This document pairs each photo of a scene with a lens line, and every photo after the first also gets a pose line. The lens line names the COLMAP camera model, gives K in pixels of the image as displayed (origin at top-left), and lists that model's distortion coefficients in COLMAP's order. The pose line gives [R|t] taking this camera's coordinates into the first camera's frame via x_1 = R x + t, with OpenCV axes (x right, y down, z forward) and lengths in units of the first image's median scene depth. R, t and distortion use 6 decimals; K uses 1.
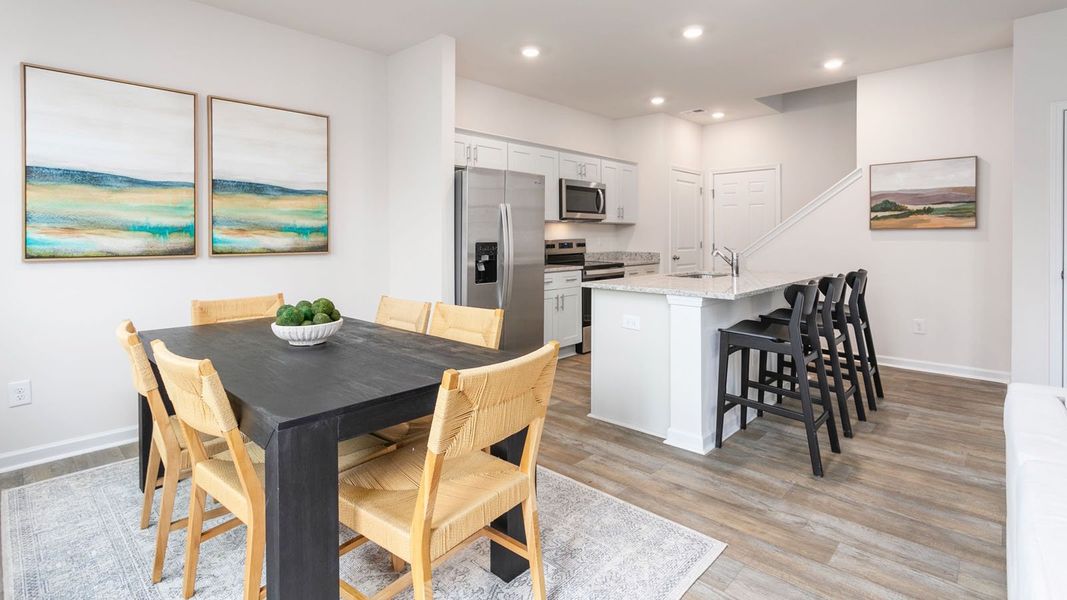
lens RADIAL K [[521.0, 0, 535.9], [0, 521.0, 242.5], [0, 0, 1]] dist [0.000090, 0.000145]
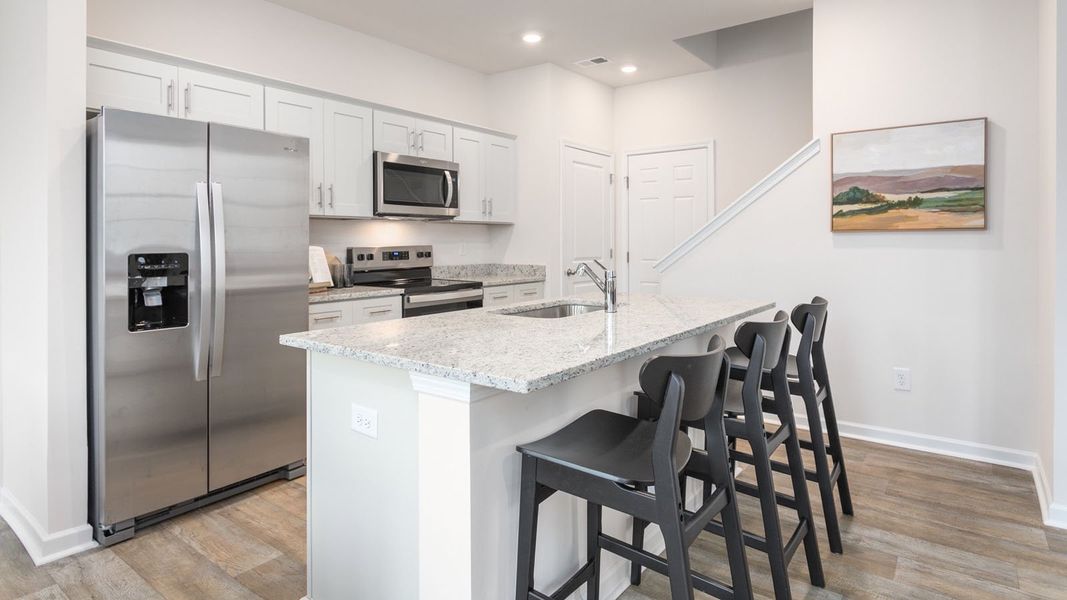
lens RADIAL K [[576.8, 0, 544.5], [0, 576.8, 249.2], [0, 0, 1]] dist [-0.005534, -0.000403]
pose [[0.994229, -0.001511, 0.107270, 0.205261], [0.001378, 0.999998, 0.001314, -0.003983], [-0.107272, -0.001159, 0.994229, 0.319877]]
